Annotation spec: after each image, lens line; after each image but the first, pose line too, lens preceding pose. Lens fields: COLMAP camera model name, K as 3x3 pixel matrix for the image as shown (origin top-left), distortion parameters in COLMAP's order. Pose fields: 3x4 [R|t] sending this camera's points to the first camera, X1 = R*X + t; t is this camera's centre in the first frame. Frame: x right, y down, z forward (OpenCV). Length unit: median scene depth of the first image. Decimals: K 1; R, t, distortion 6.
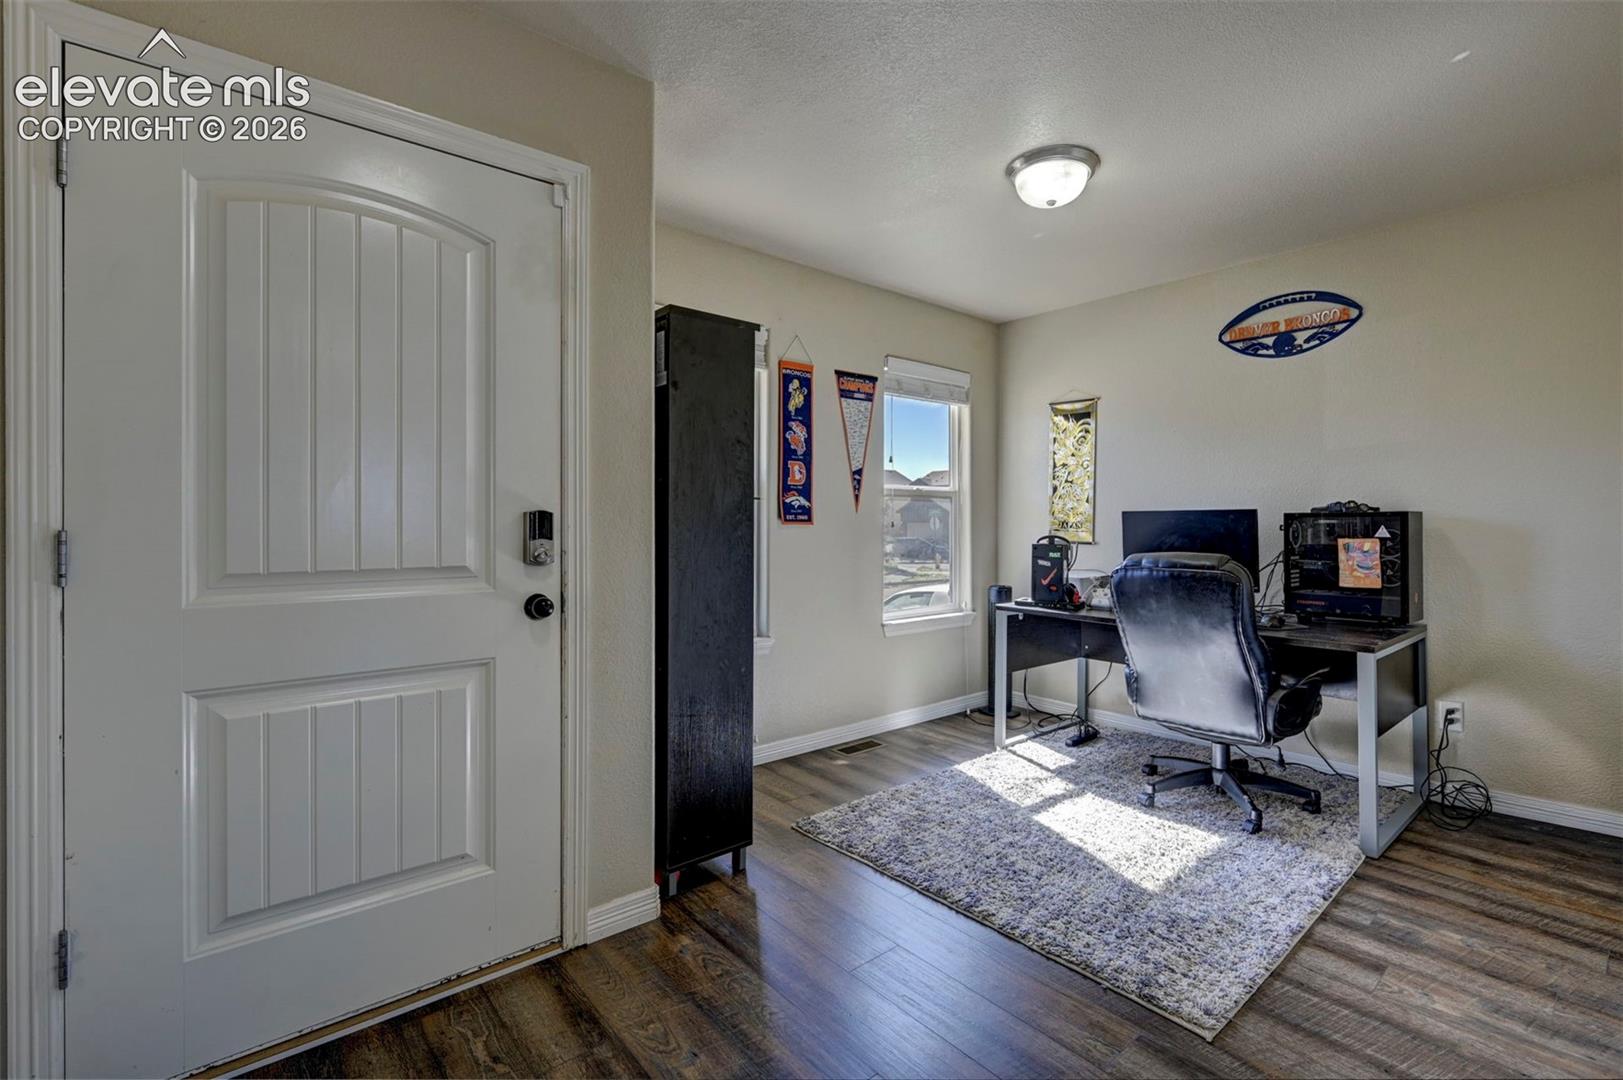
lens RADIAL K [[705.2, 0, 811.5], [0, 705.2, 526.7], [0, 0, 1]] dist [0.000349, 0.000067]
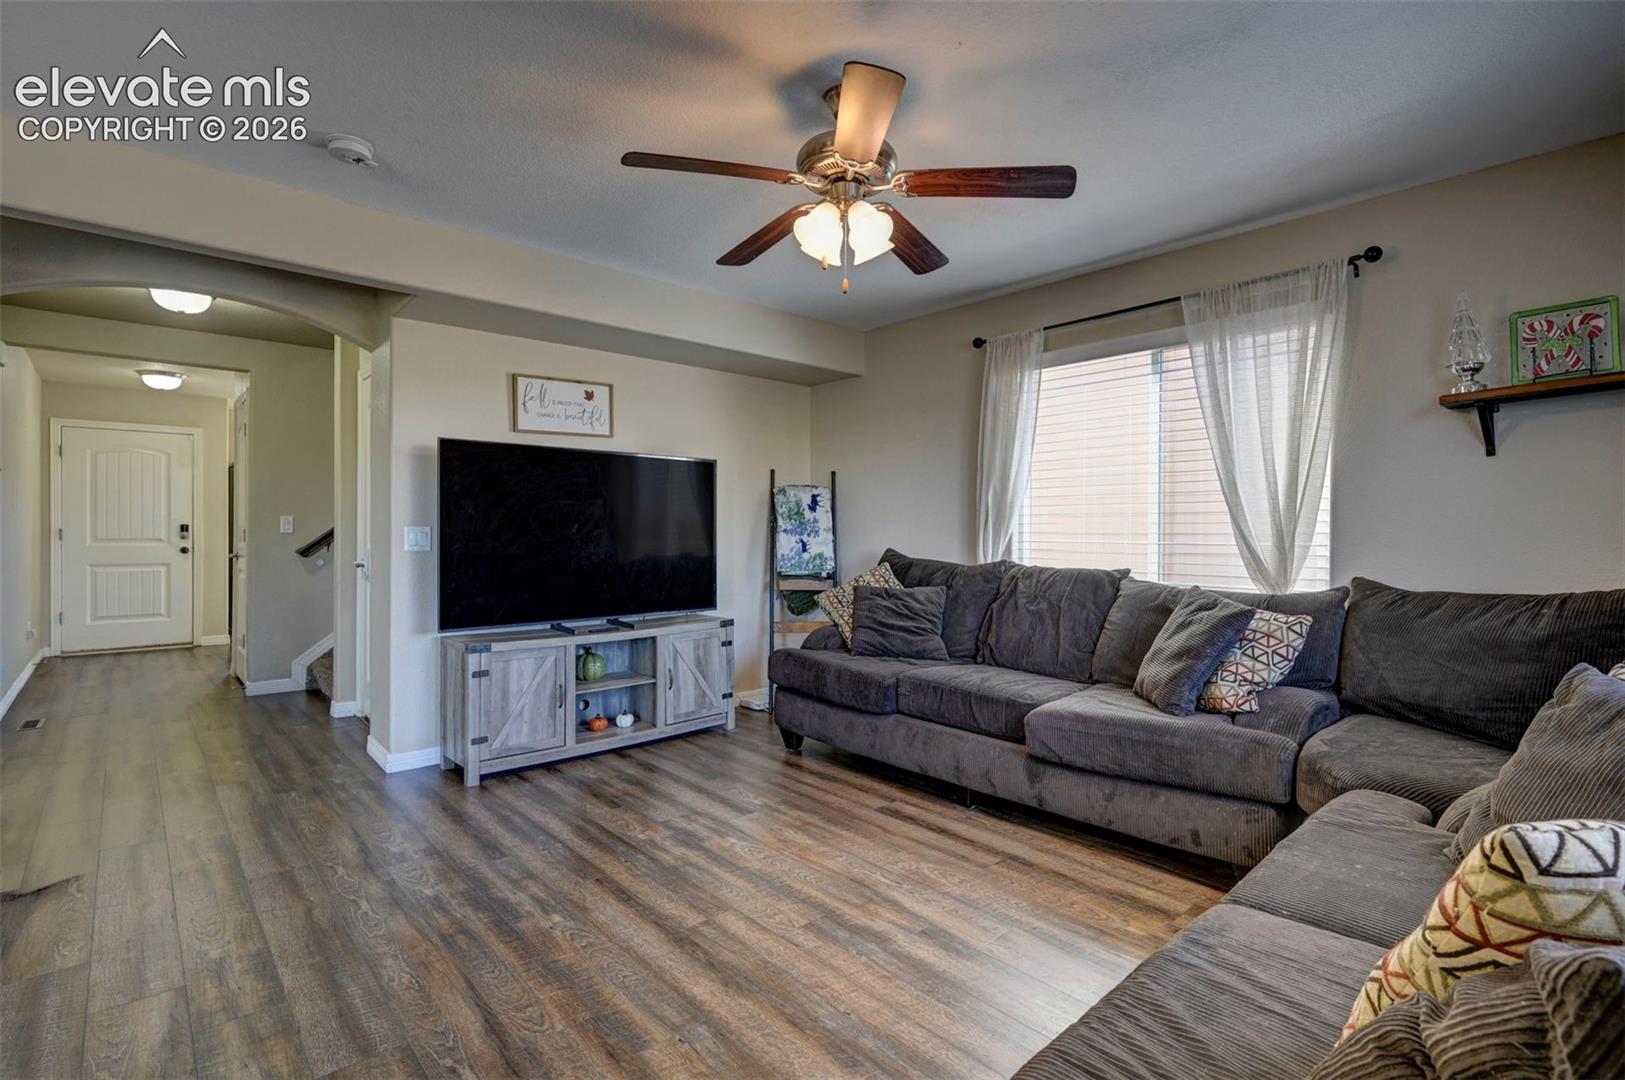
lens RADIAL K [[759.9, 0, 790.2], [0, 759.9, 535.9], [0, 0, 1]] dist [0.005379, 0.000374]
pose [[0.999272, 0.013685, 0.035615, 2.664674], [-0.014077, 0.999843, 0.010770, -0.050141], [-0.035462, -0.011264, 0.999308, -3.136987]]
